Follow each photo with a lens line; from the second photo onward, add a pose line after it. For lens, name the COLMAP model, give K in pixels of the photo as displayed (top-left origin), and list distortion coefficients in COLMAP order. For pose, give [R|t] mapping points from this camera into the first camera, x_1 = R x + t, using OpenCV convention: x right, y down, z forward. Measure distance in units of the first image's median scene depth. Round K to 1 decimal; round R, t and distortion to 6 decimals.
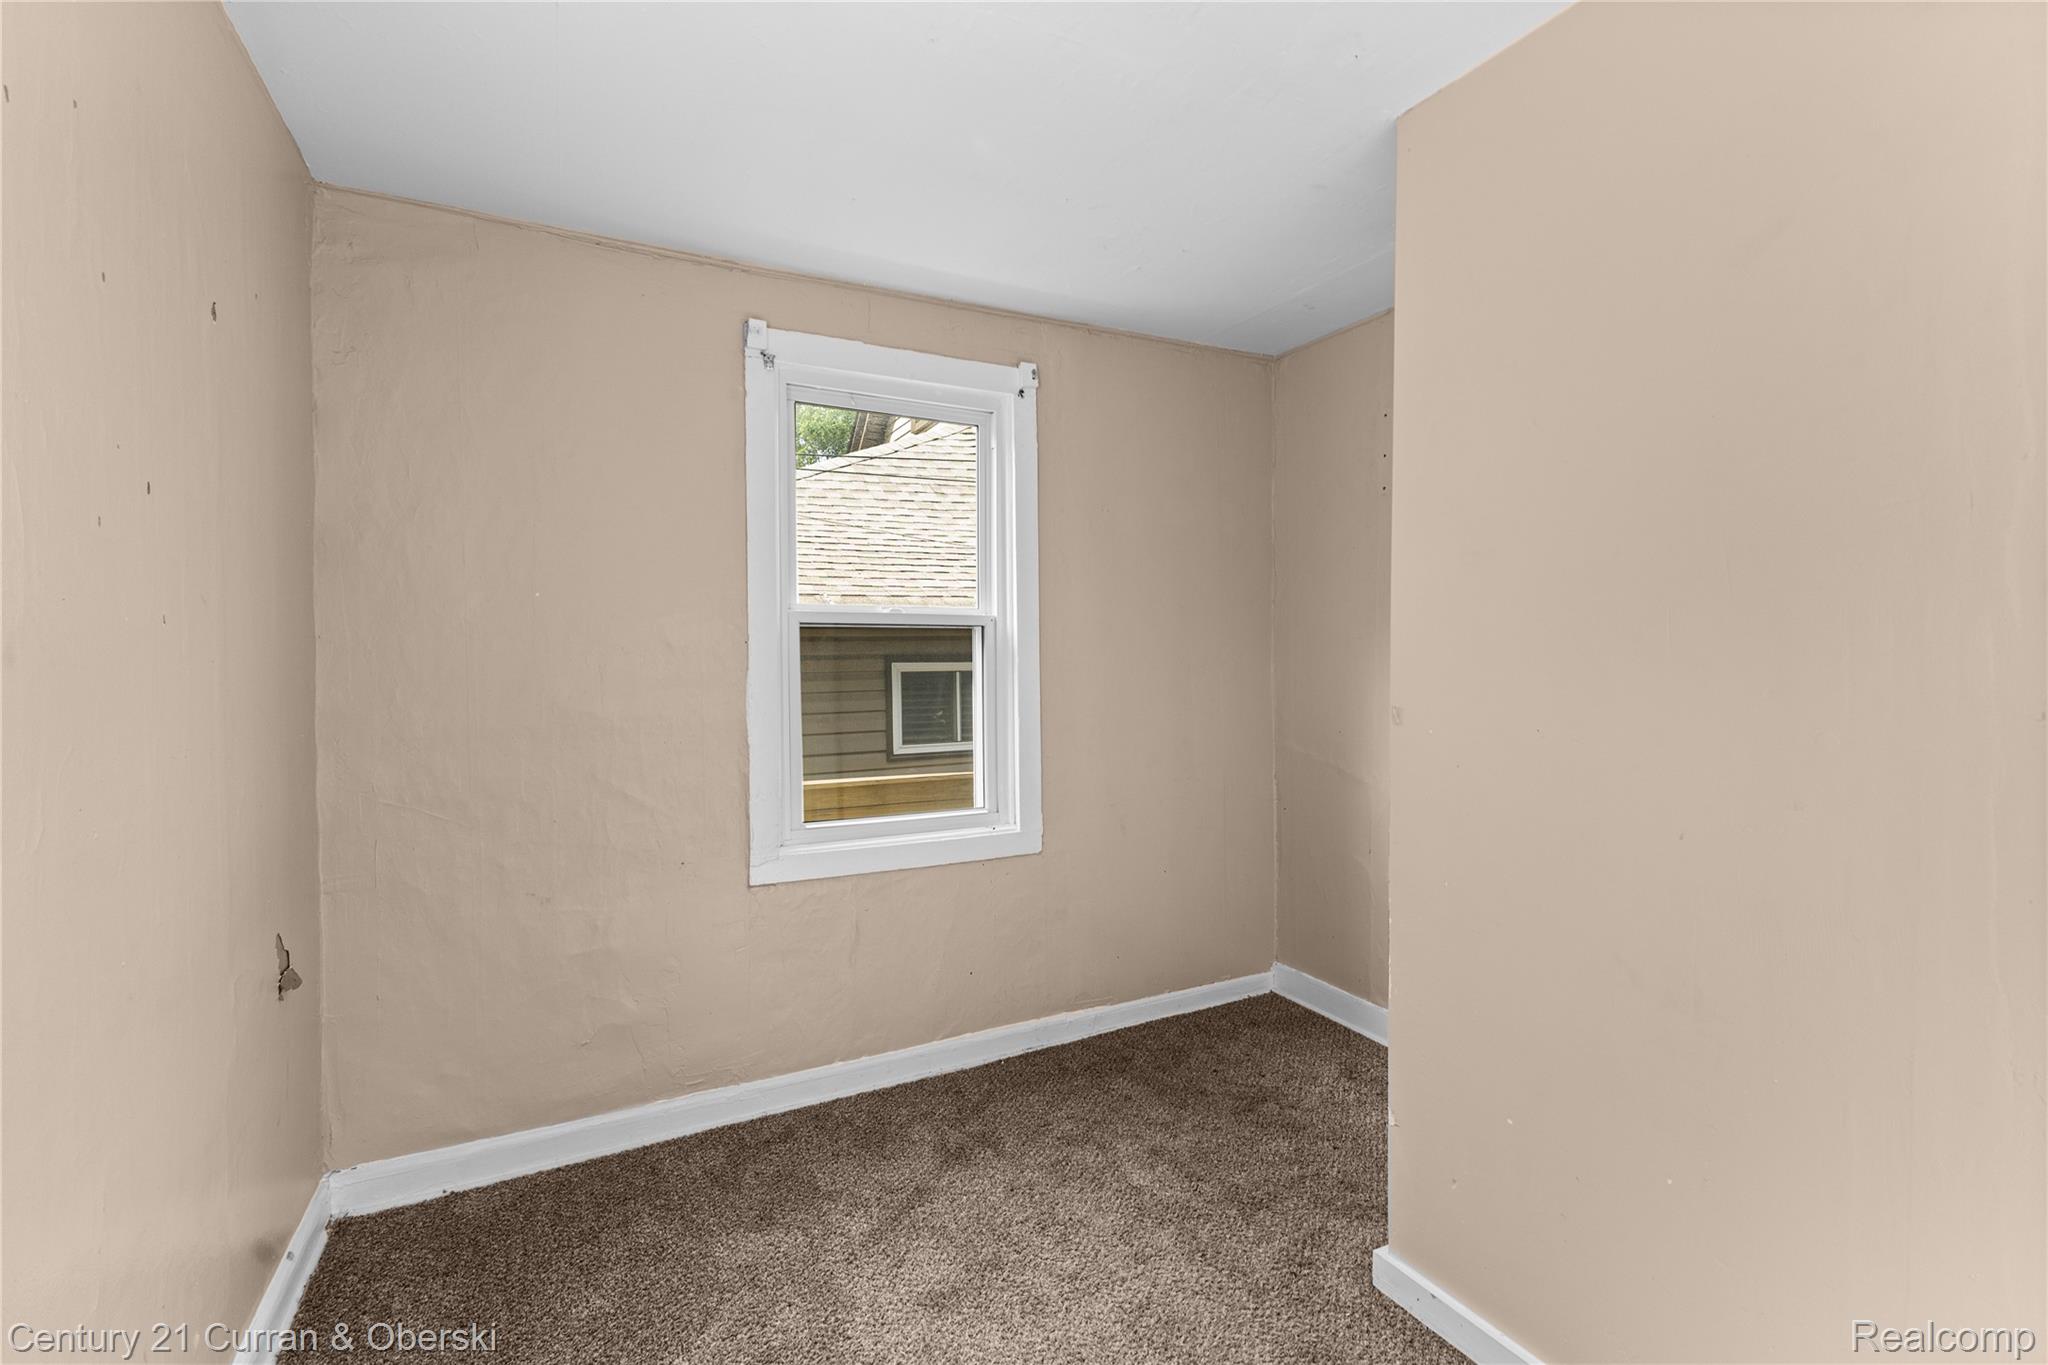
lens RADIAL K [[904.9, 0, 1013.7], [0, 904.9, 681.4], [0, 0, 1]] dist [0.012290, -0.004031]
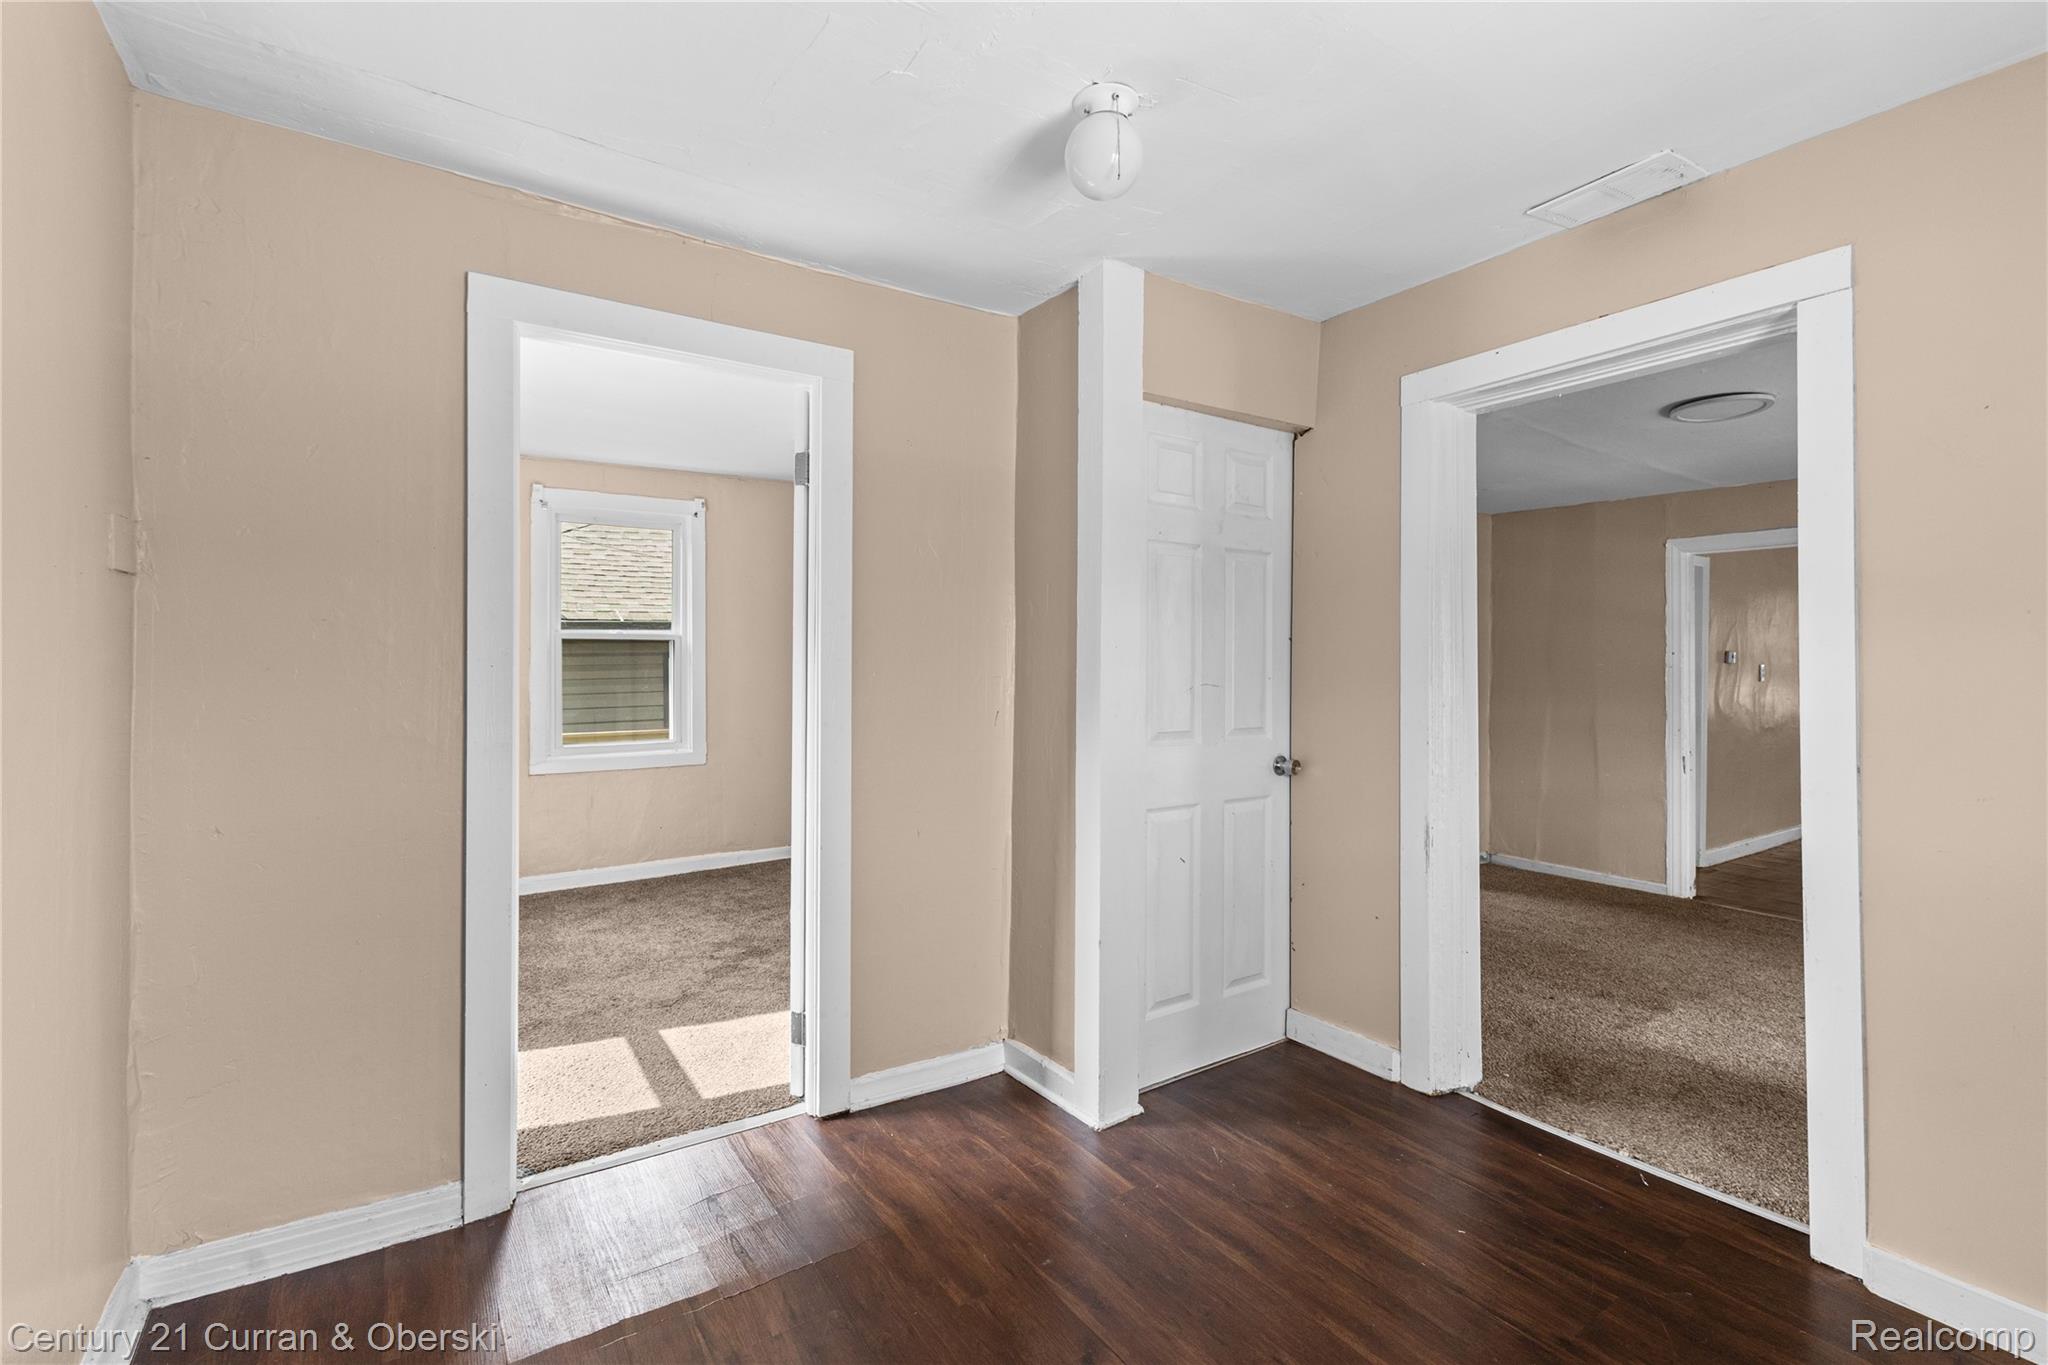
lens RADIAL K [[904.9, 0, 1017.4], [0, 904.9, 660.2], [0, 0, 1]] dist [0.012290, -0.004031]
pose [[0.992551, 0.008262, 0.121548, 0.437144], [-0.006324, 0.999847, -0.016319, 0.005201], [-0.121664, 0.015429, 0.992451, -0.912229]]
